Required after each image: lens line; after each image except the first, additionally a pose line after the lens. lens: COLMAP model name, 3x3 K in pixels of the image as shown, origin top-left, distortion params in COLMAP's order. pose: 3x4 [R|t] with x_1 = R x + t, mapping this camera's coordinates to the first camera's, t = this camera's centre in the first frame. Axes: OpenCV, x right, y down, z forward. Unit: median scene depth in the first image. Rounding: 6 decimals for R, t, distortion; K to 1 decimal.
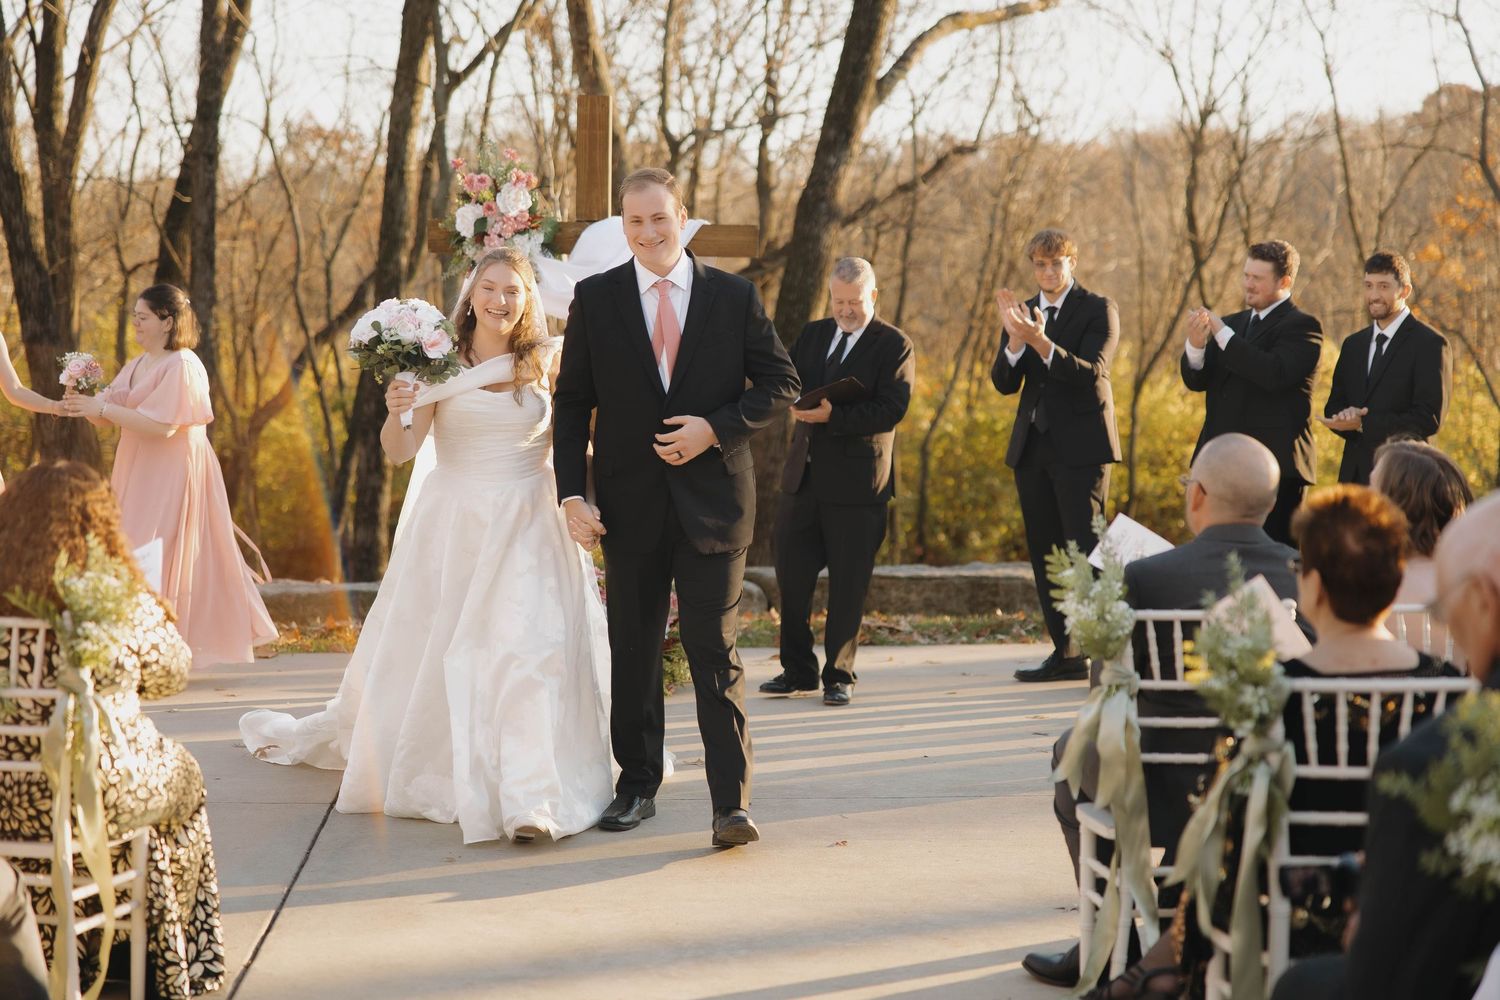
lens RADIAL K [[2783.6, 0, 750.0], [0, 2783.6, 500.0], [0, 0, 1]] dist [-0.003011, -0.059178]
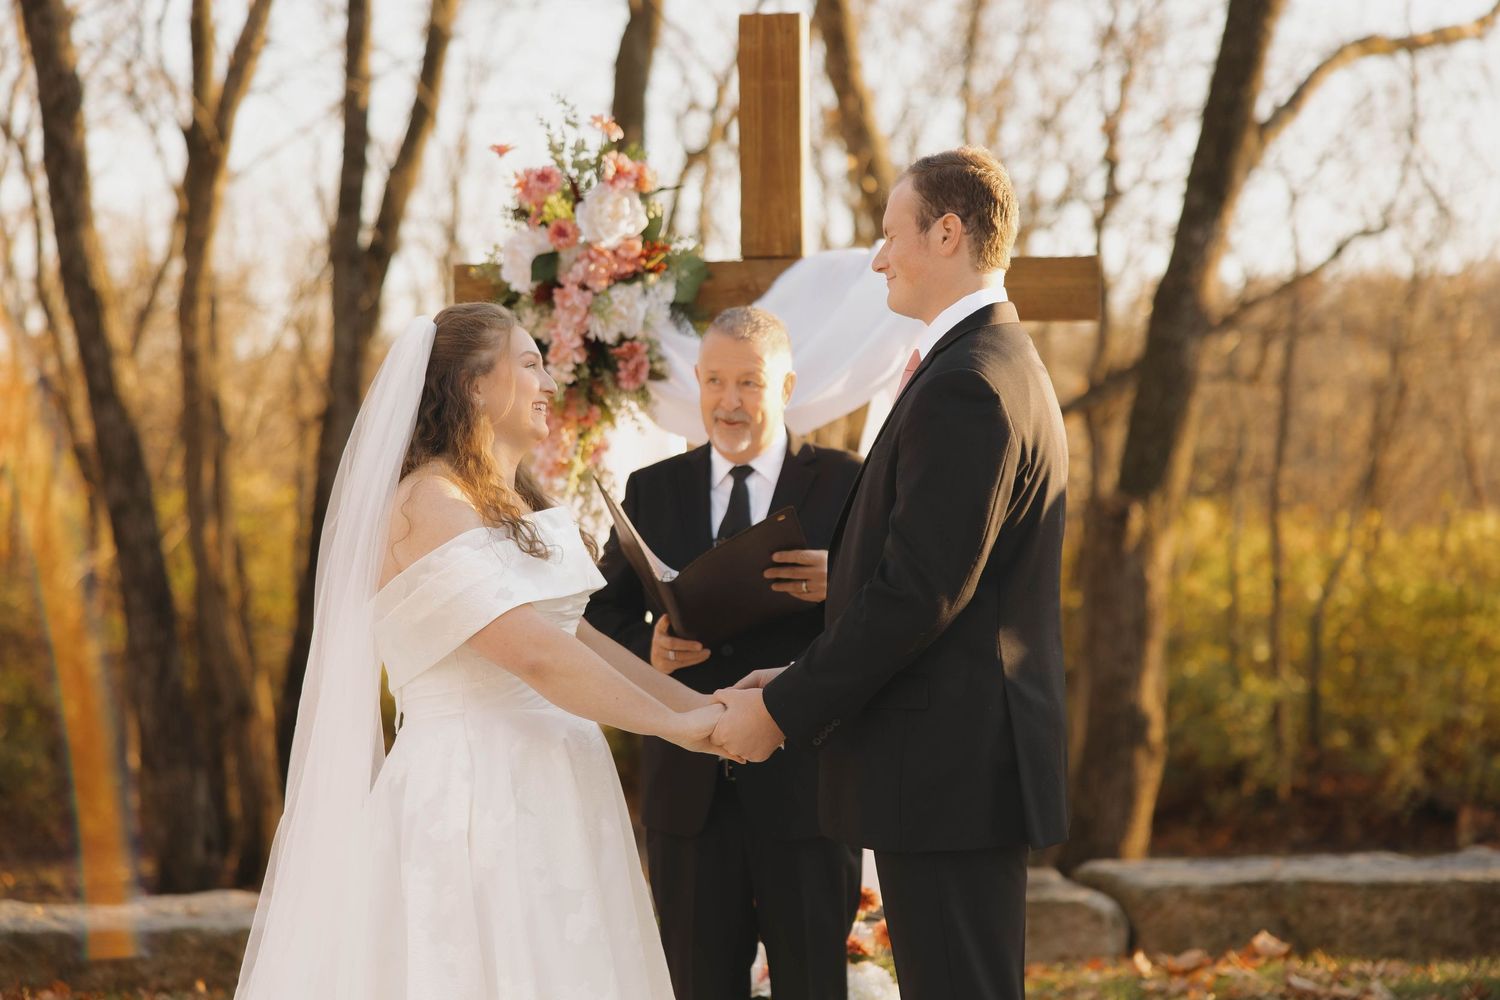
lens RADIAL K [[3024.3, 0, 750.0], [0, 3024.3, 500.0], [0, 0, 1]] dist [0.040223, -0.193346]
pose [[0.993630, -0.021123, -0.110695, -0.000220], [0.014865, 0.998260, -0.057057, -0.011741], [0.111707, 0.055048, 0.992215, 0.218164]]
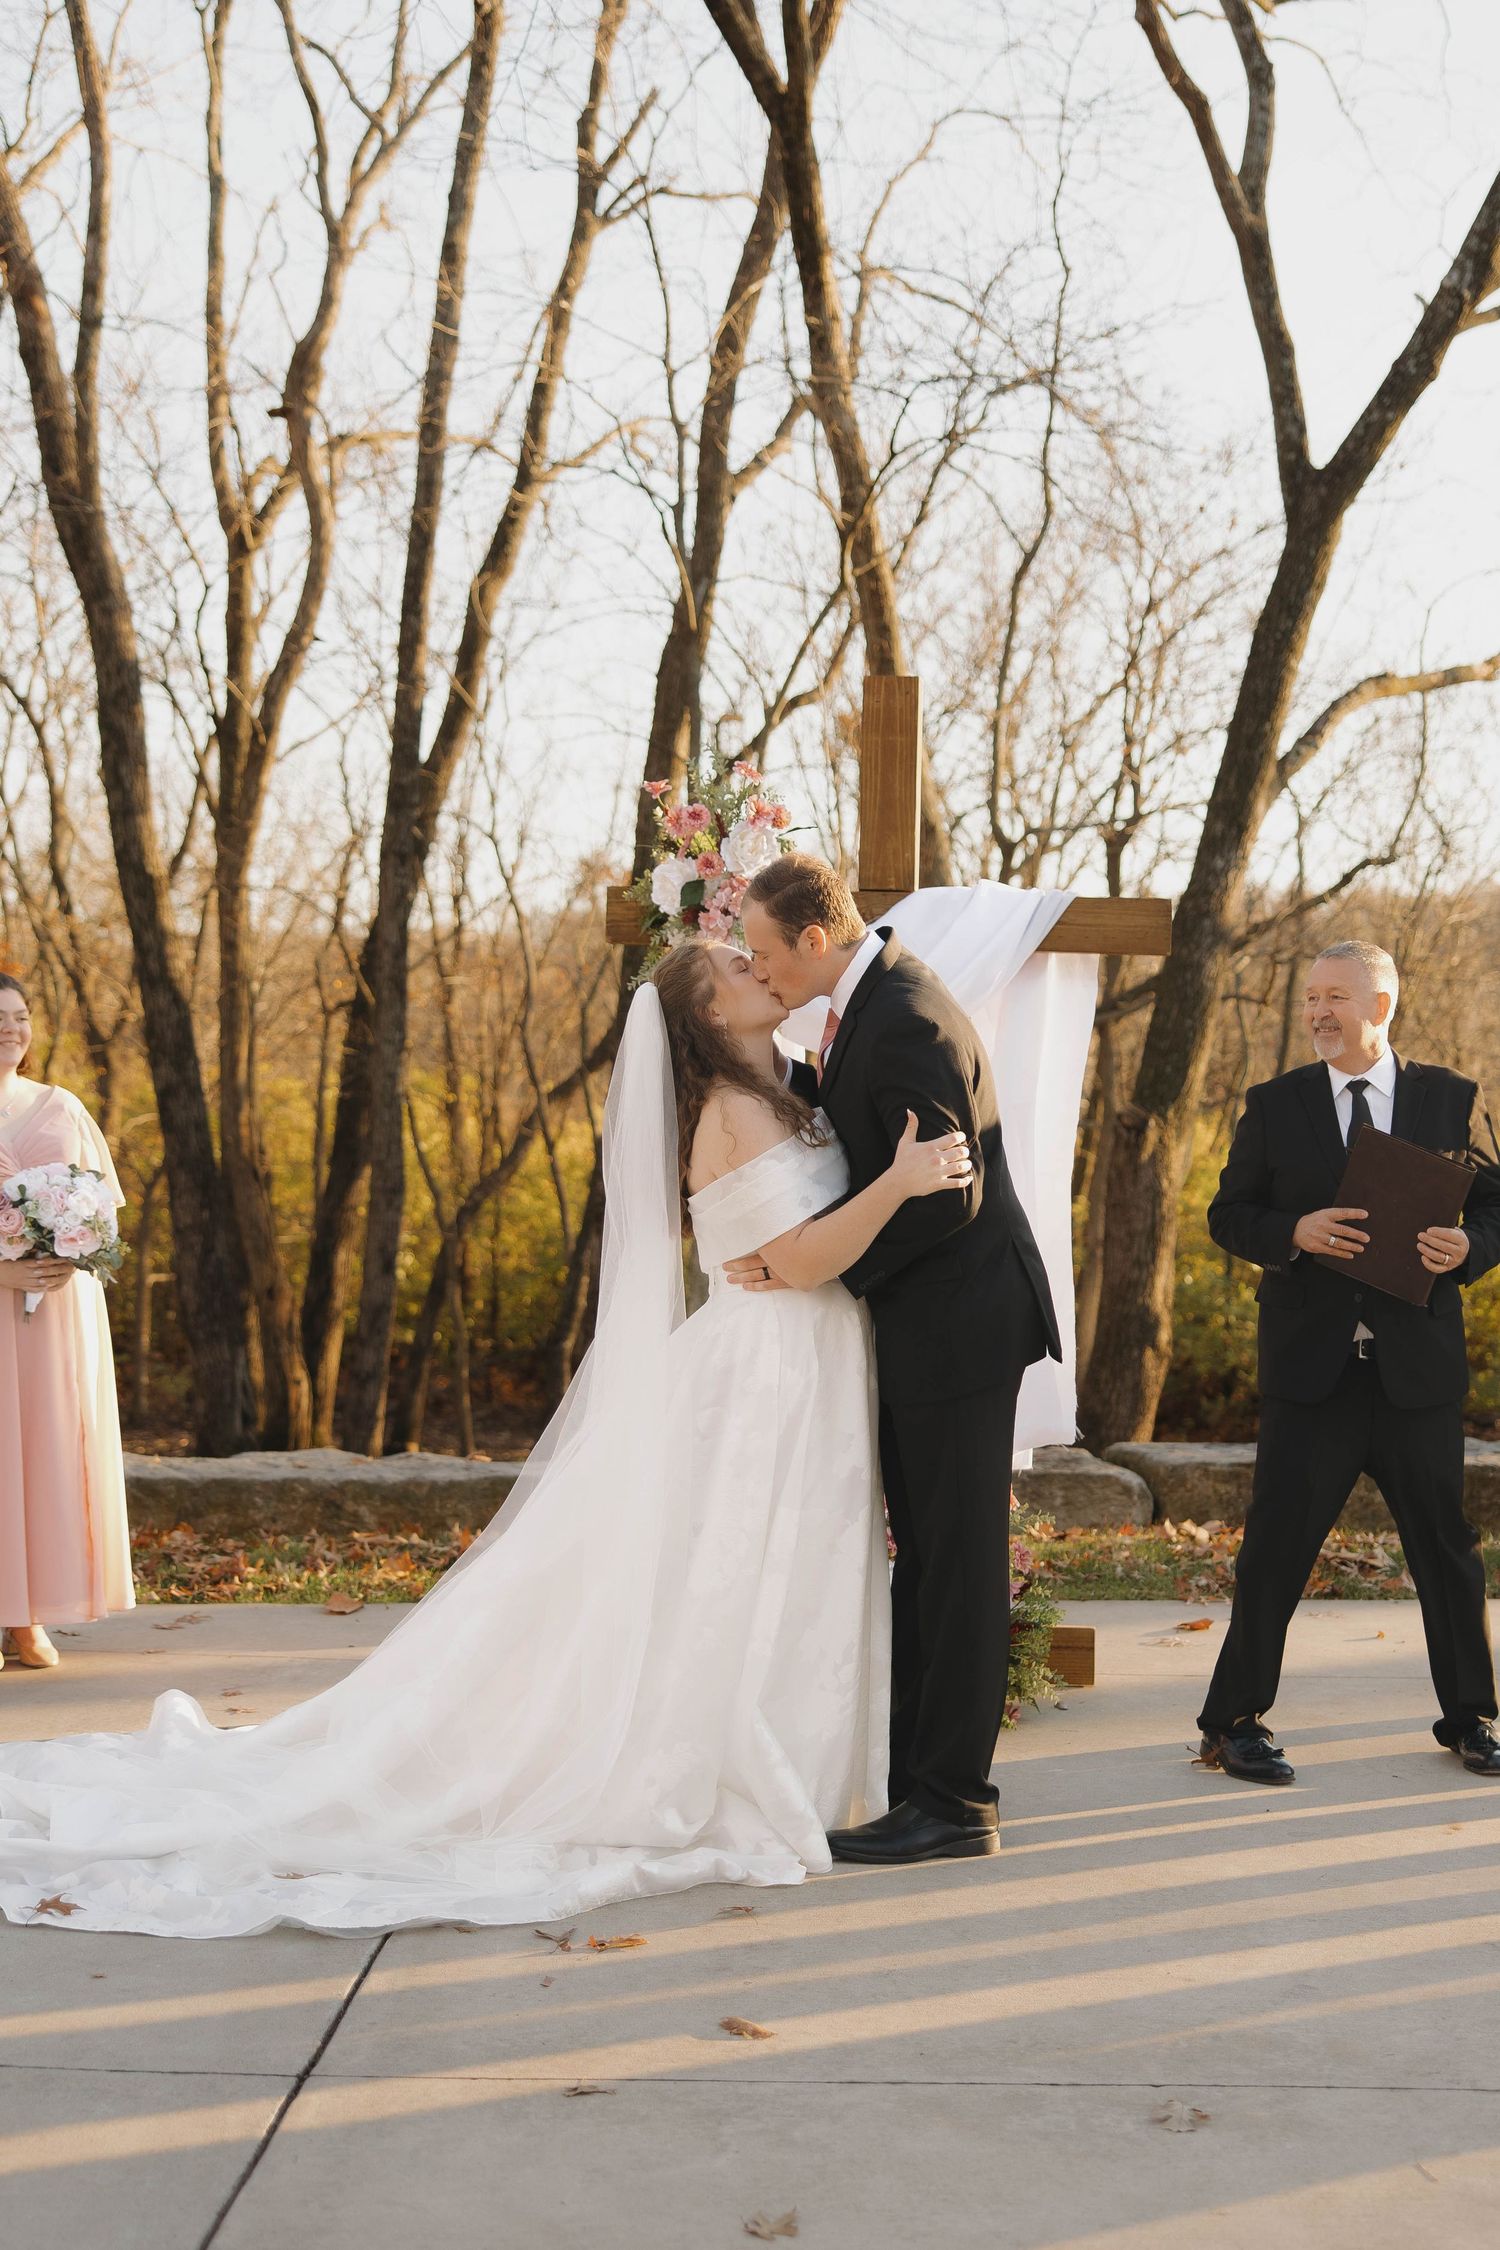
lens RADIAL K [[3056.9, 0, 888.1], [0, 3056.9, 1132.9], [0, 0, 1]] dist [0.024989, 0.025169]
pose [[0.998052, 0.009988, -0.061589, -0.007881], [-0.012921, 0.998792, -0.047401, -0.009170], [0.061041, 0.048104, 0.996975, 0.174922]]
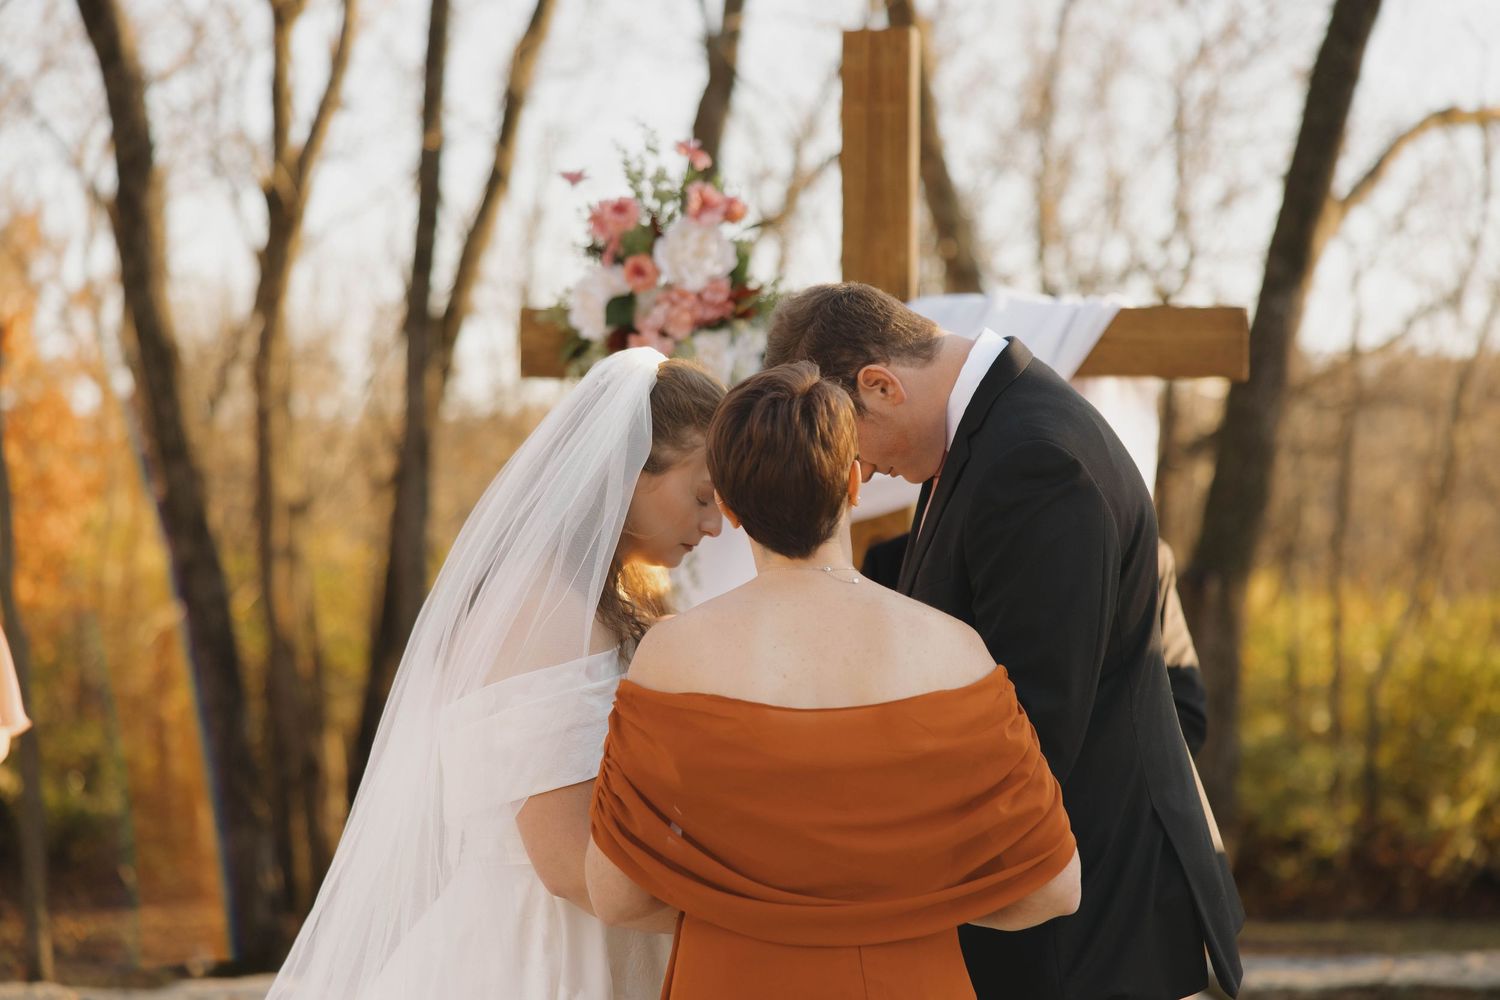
lens RADIAL K [[2918.2, 0, 750.0], [0, 2918.2, 500.0], [0, 0, 1]] dist [-0.064755, -0.195045]
pose [[0.991287, -0.012622, -0.131117, -0.007319], [0.002217, 0.996857, -0.079197, -0.014850], [0.131704, 0.078216, 0.988199, 0.255867]]
